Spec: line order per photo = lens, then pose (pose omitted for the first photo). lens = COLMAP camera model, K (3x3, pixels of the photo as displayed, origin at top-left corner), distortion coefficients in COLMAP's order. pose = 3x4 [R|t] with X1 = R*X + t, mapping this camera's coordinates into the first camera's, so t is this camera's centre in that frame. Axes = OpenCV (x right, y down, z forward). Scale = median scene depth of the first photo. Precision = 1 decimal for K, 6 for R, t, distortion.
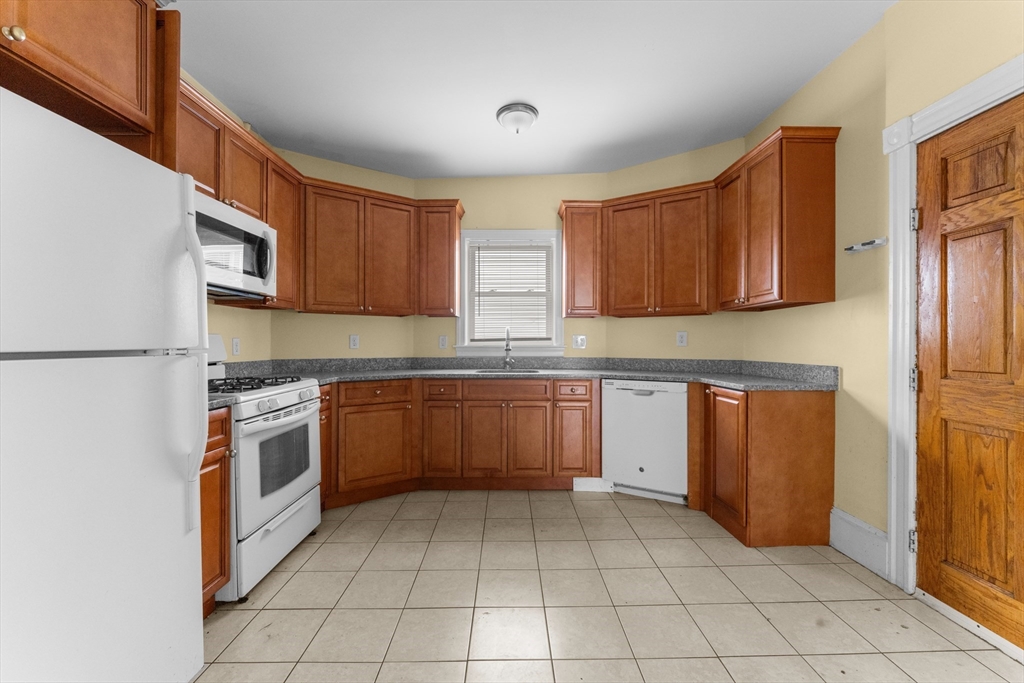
lens RADIAL K [[422.2, 0, 514.4], [0, 422.2, 342.4], [0, 0, 1]] dist [0.001258, -0.000730]
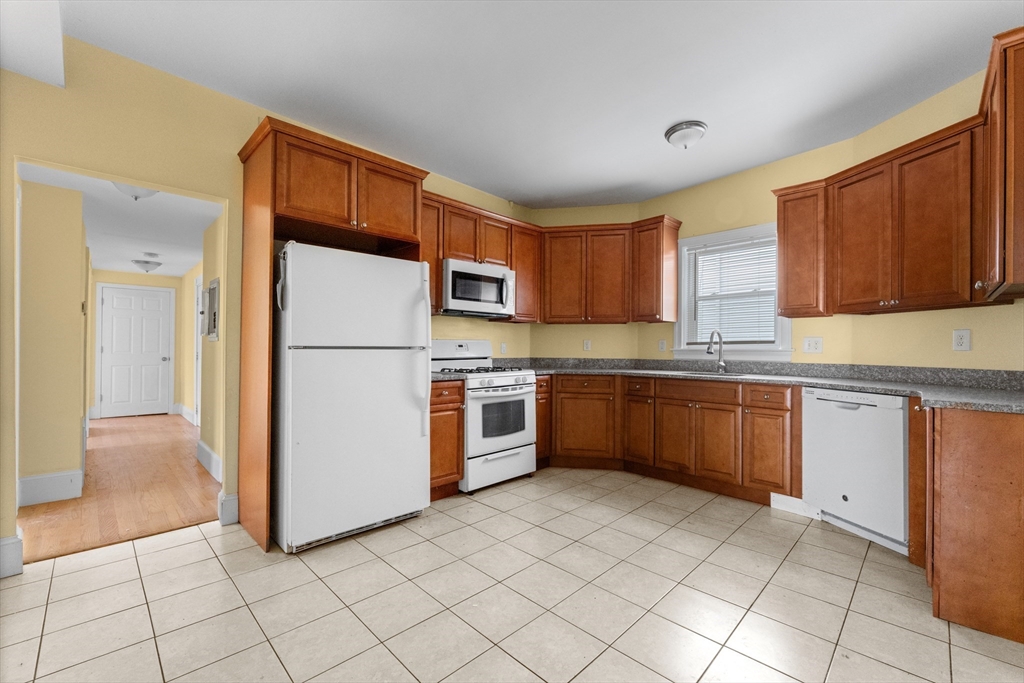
lens RADIAL K [[422.2, 0, 509.8], [0, 422.2, 344.8], [0, 0, 1]] dist [0.001258, -0.000730]
pose [[0.691779, -0.002314, -0.722105, 0.422358], [-0.003567, 0.999972, -0.006622, 0.007491], [0.722100, 0.007157, 0.691752, -0.048600]]
